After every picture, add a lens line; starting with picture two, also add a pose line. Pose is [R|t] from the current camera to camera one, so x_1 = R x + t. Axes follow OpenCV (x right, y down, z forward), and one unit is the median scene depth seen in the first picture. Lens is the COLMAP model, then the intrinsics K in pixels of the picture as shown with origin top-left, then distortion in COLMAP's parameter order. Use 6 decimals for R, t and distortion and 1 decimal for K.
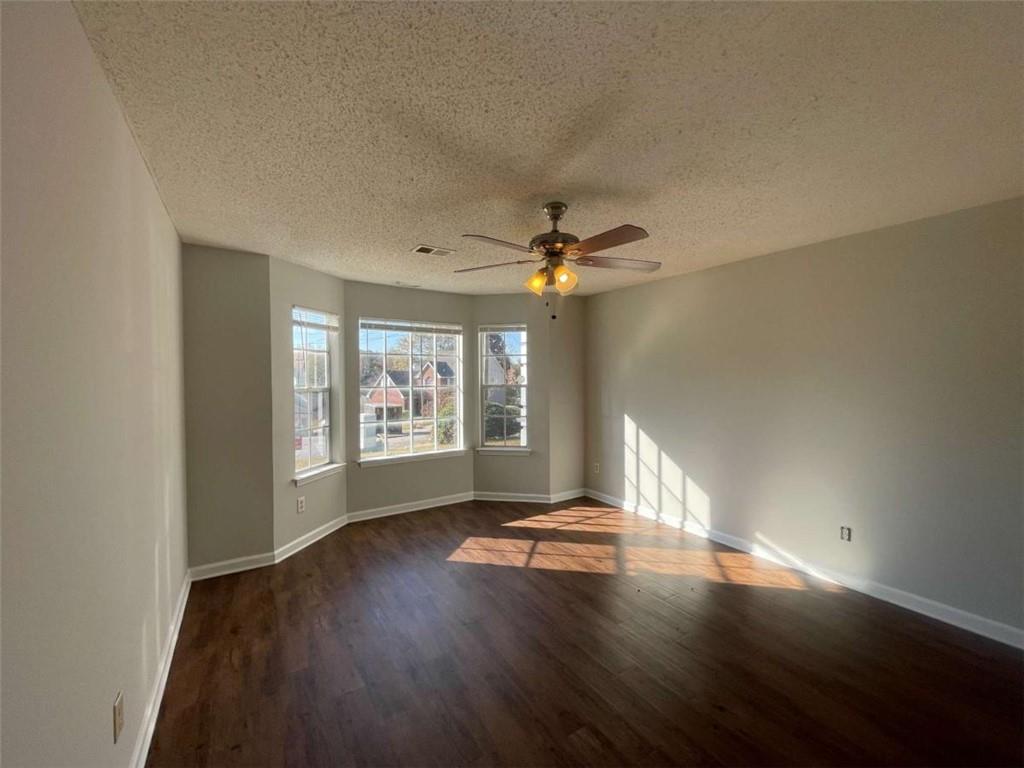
lens RADIAL K [[412.5, 0, 514.4], [0, 412.5, 387.2], [0, 0, 1]] dist [-0.002646, -0.000837]
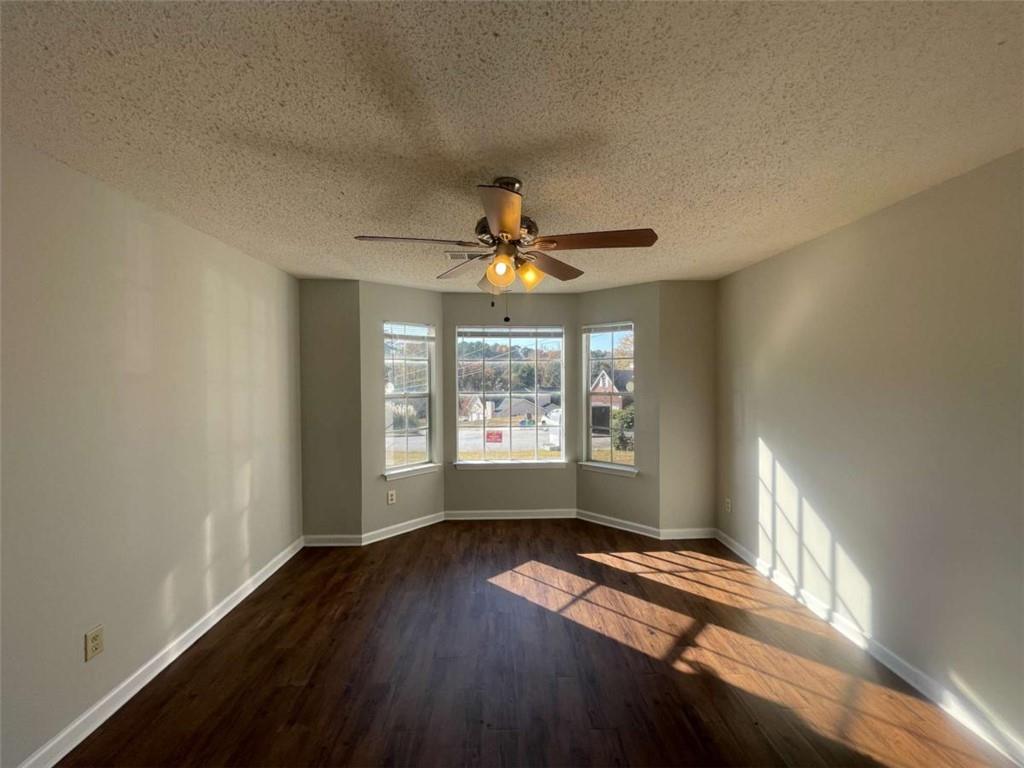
lens RADIAL K [[412.5, 0, 506.5], [0, 412.5, 383.6], [0, 0, 1]] dist [-0.002646, -0.000837]
pose [[0.857310, 0.010062, -0.514703, 0.287641], [-0.013218, 0.999910, -0.002469, -0.023617], [0.514631, 0.008920, 0.857365, 0.170334]]
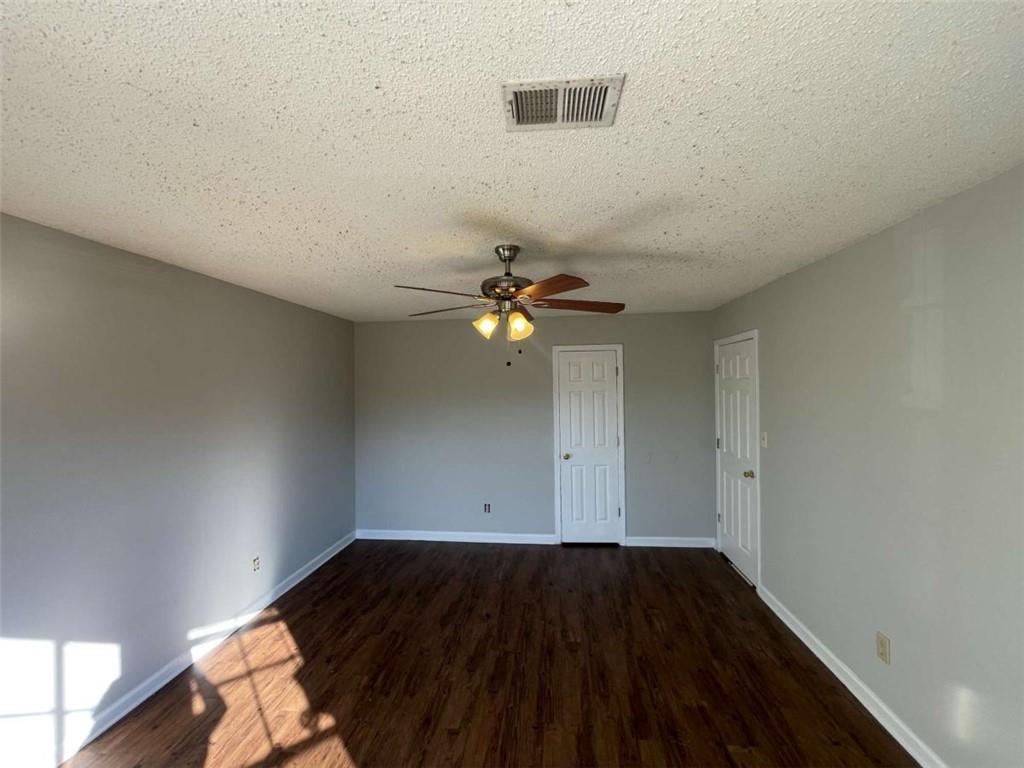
lens RADIAL K [[412.5, 0, 512.3], [0, 412.5, 390.9], [0, 0, 1]] dist [-0.002646, -0.000837]
pose [[-0.802822, 0.022484, 0.595795, -0.268057], [0.023256, 0.999709, -0.006389, -0.059026], [-0.595765, 0.008727, -0.803111, 0.994477]]
